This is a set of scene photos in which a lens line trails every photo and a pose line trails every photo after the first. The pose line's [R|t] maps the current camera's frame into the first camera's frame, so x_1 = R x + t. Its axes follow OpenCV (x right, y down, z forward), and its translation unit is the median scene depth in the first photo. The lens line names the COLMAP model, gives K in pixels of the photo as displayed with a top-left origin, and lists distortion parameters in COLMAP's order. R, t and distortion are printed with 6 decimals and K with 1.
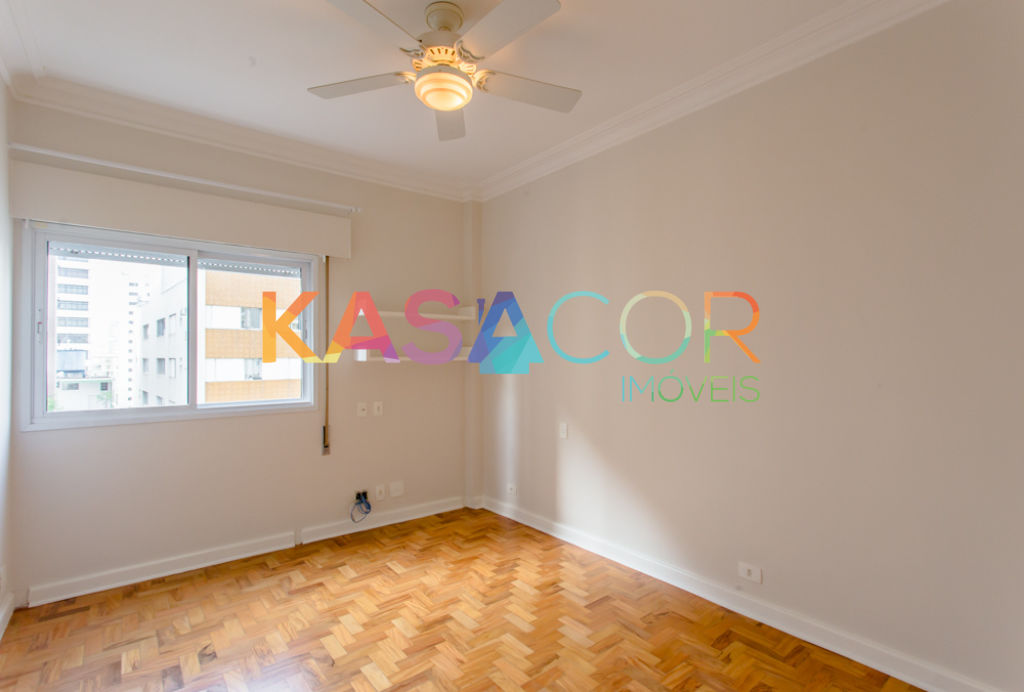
lens RADIAL K [[495.1, 0, 504.4], [0, 495.1, 346.8], [0, 0, 1]] dist [0.001768, -0.000441]
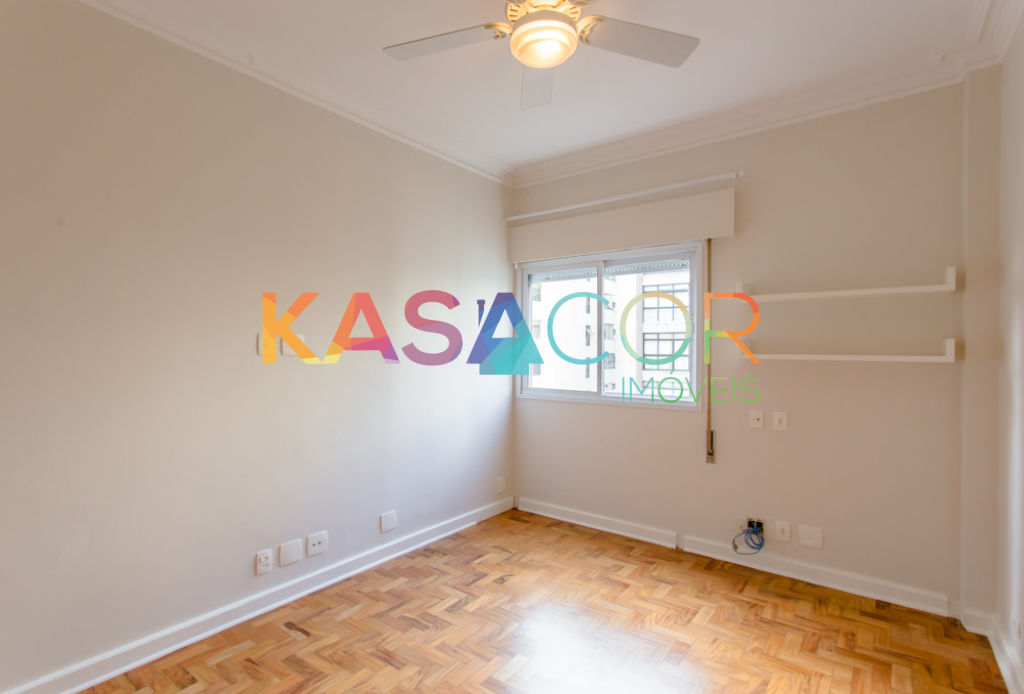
lens RADIAL K [[495.1, 0, 505.0], [0, 495.1, 350.1], [0, 0, 1]] dist [0.001768, -0.000441]
pose [[0.247652, 0.007078, -0.968823, 0.442593], [0.012409, 0.999868, 0.010476, 0.001175], [0.968770, -0.014616, 0.247531, 0.459377]]
